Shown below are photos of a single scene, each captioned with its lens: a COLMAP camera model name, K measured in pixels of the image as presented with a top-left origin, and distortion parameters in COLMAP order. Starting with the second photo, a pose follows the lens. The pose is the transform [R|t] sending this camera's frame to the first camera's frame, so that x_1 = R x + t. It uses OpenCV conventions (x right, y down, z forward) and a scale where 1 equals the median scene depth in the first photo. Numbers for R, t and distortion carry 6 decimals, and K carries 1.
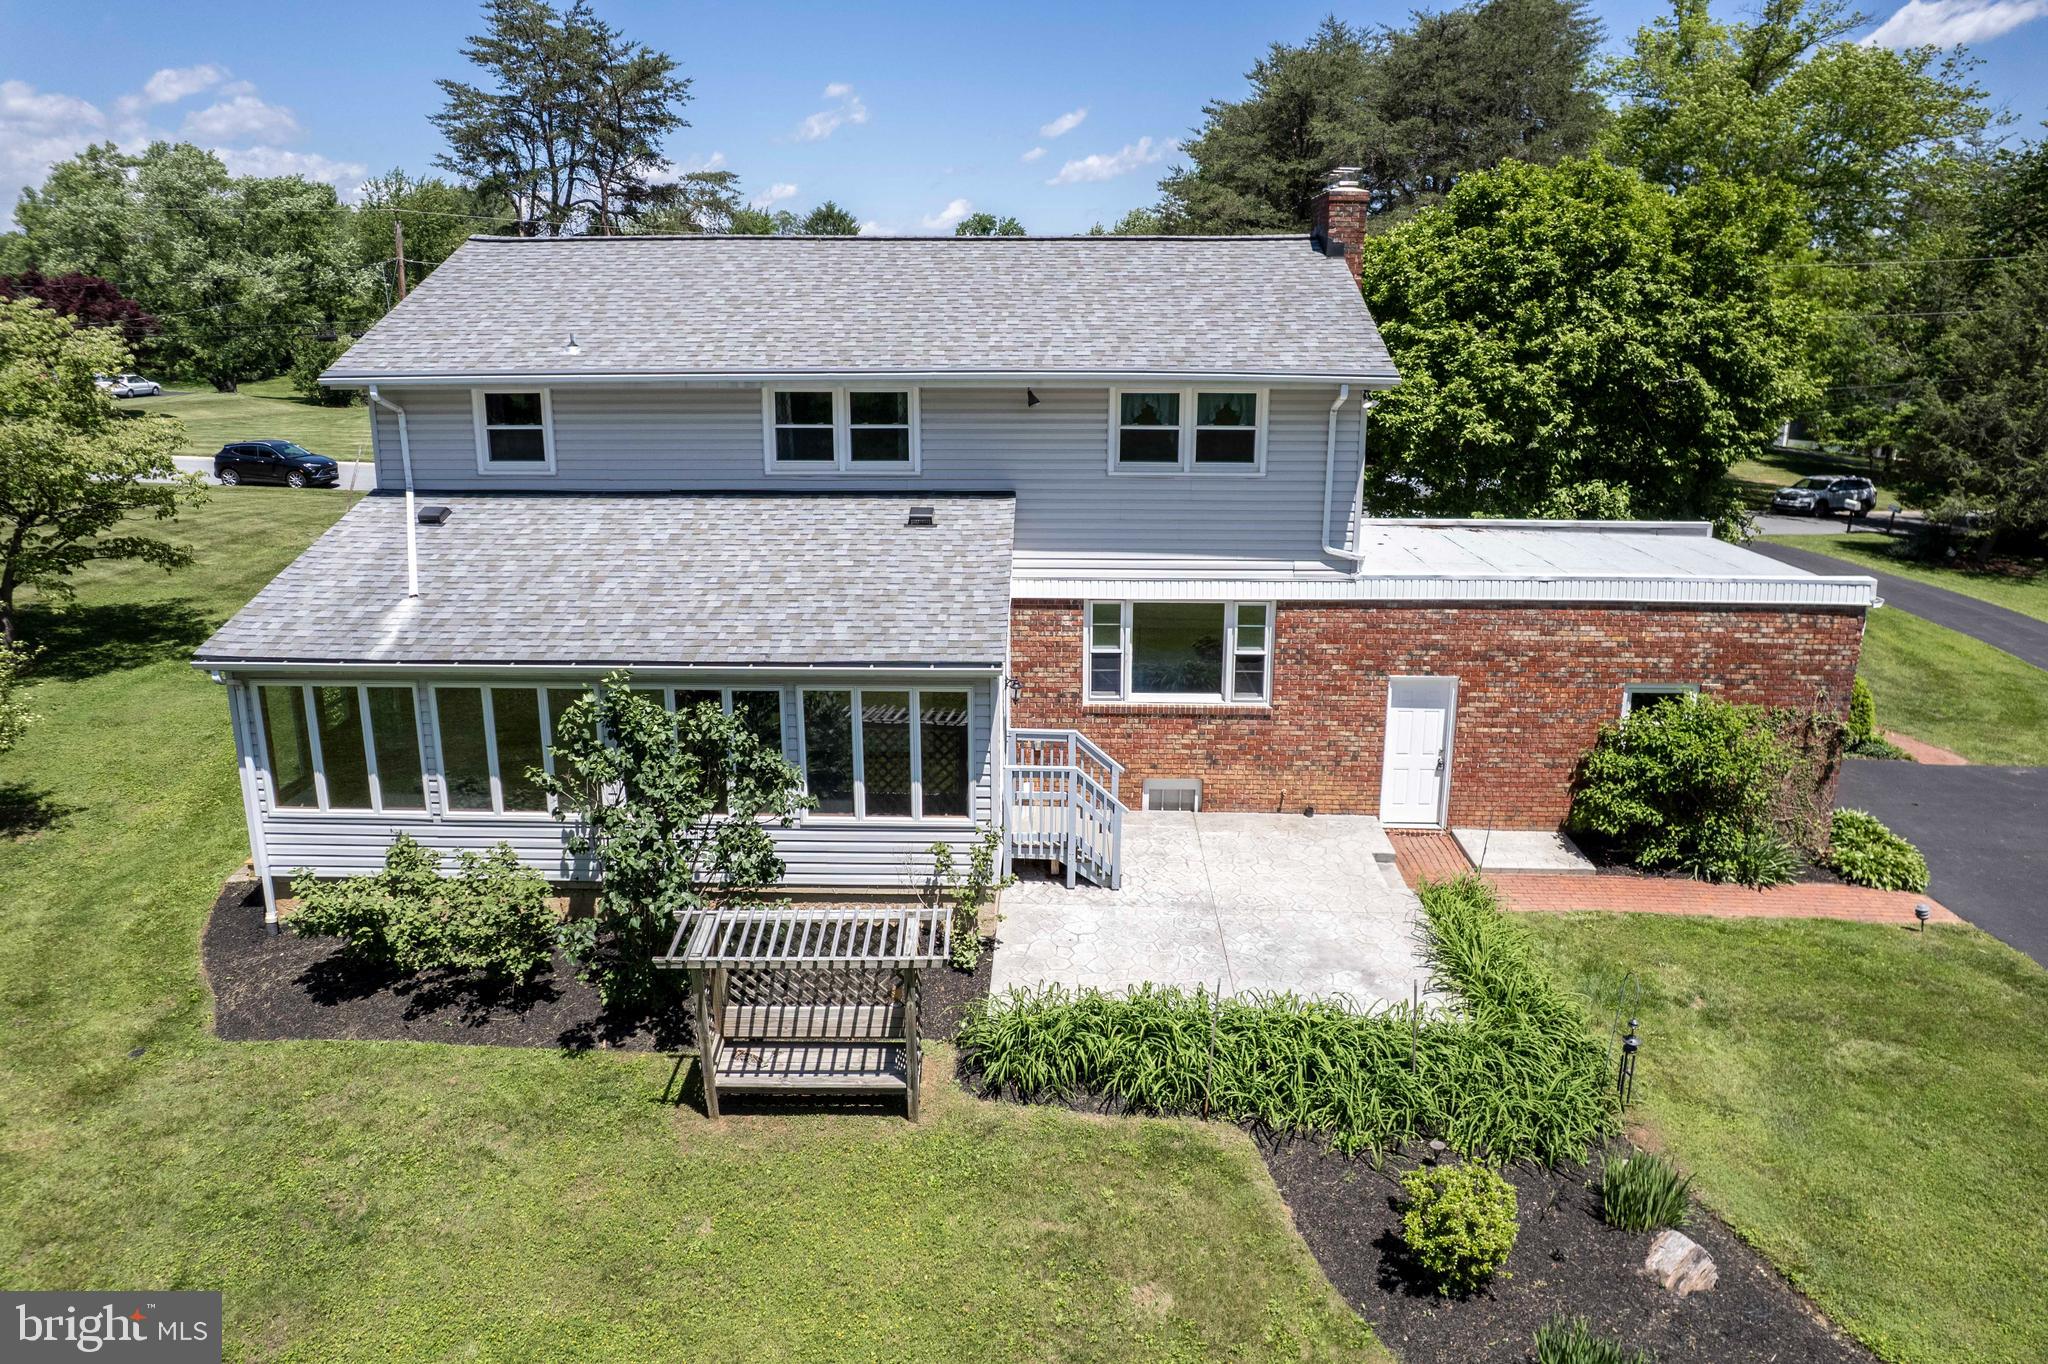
lens RADIAL K [[1376.5, 0, 1014.2], [0, 1376.5, 686.5], [0, 0, 1]] dist [-0.081392, 0.084923]
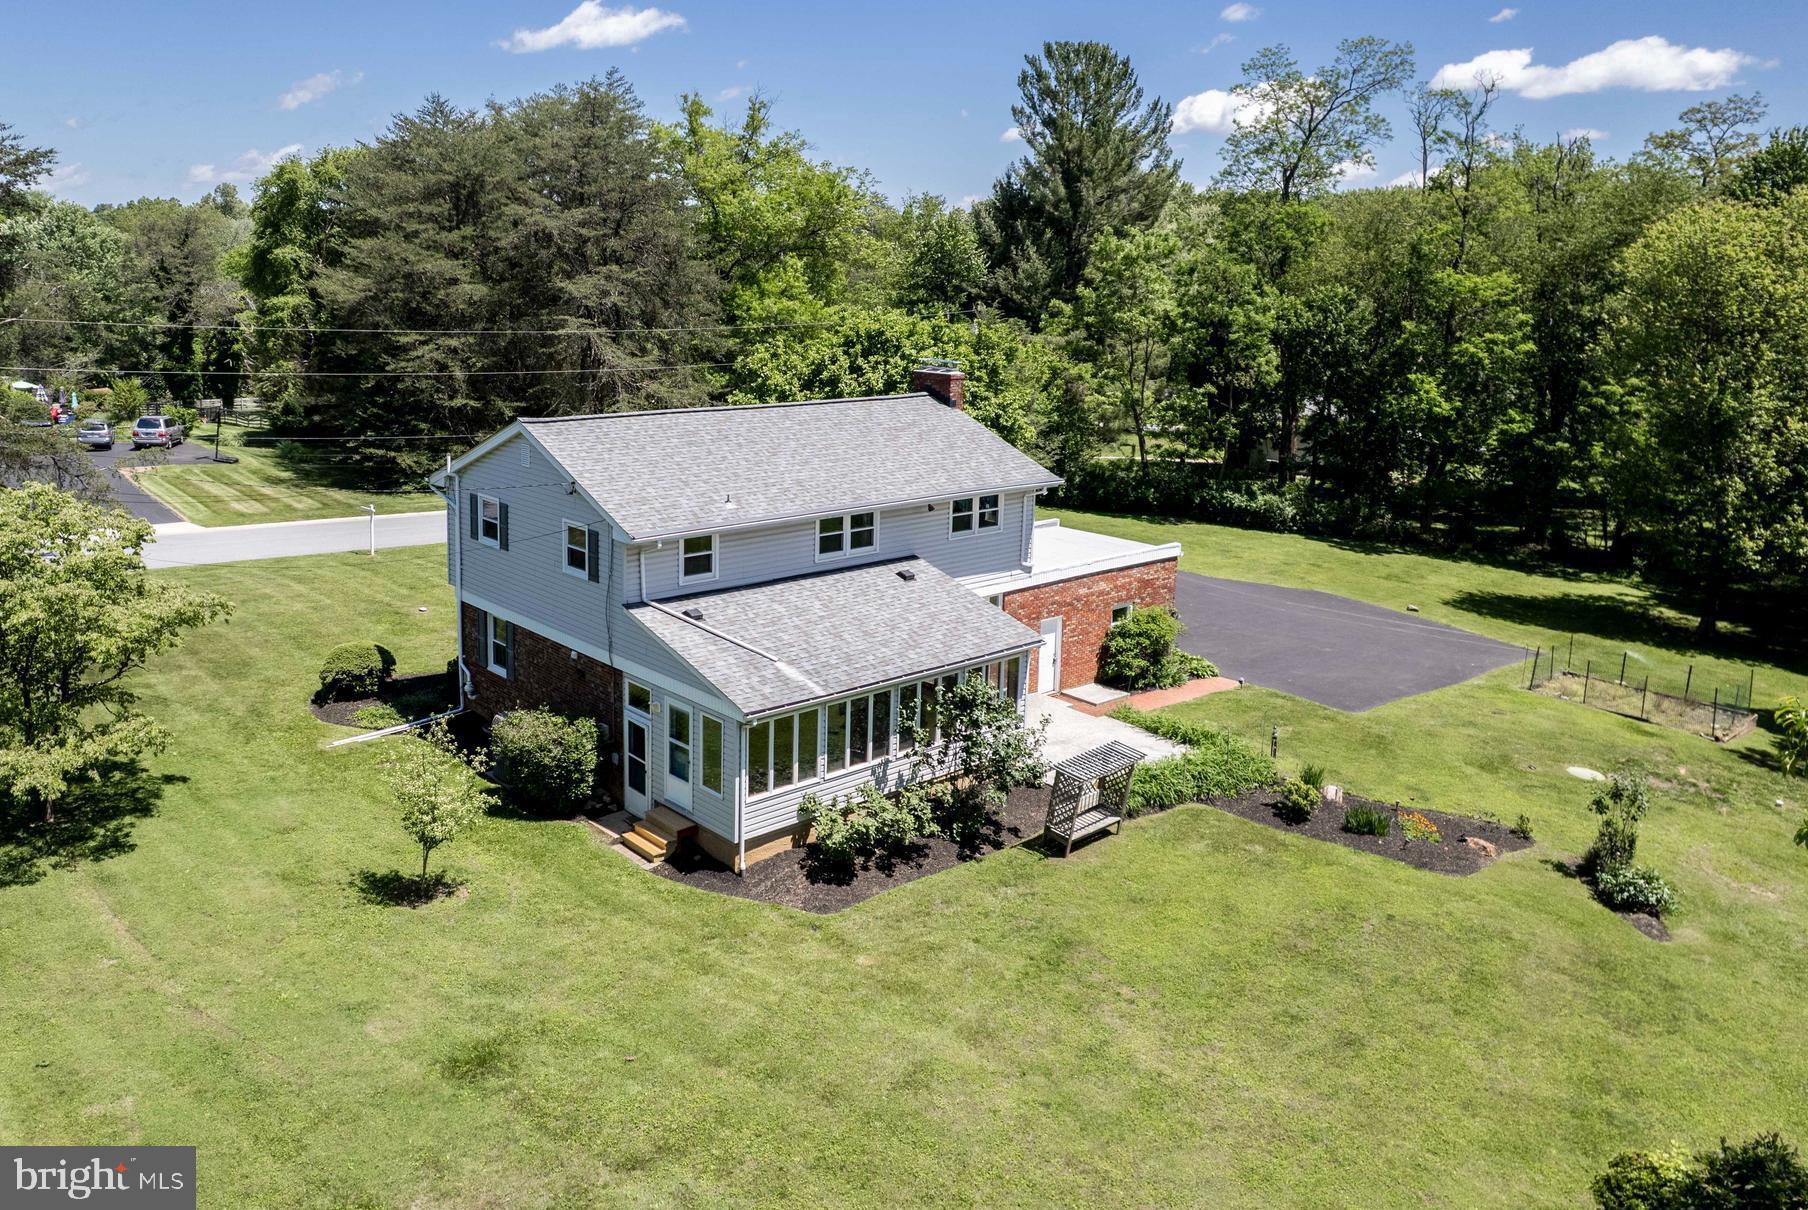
lens RADIAL K [[1215.2, 0, 895.3], [0, 1215.2, 609.0], [0, 0, 1]] dist [-0.081392, 0.084923]
pose [[0.750539, -0.153158, 0.642832, -1.104544], [0.165732, 0.985308, 0.041253, -0.143063], [-0.639706, 0.075576, 0.764895, -0.249288]]
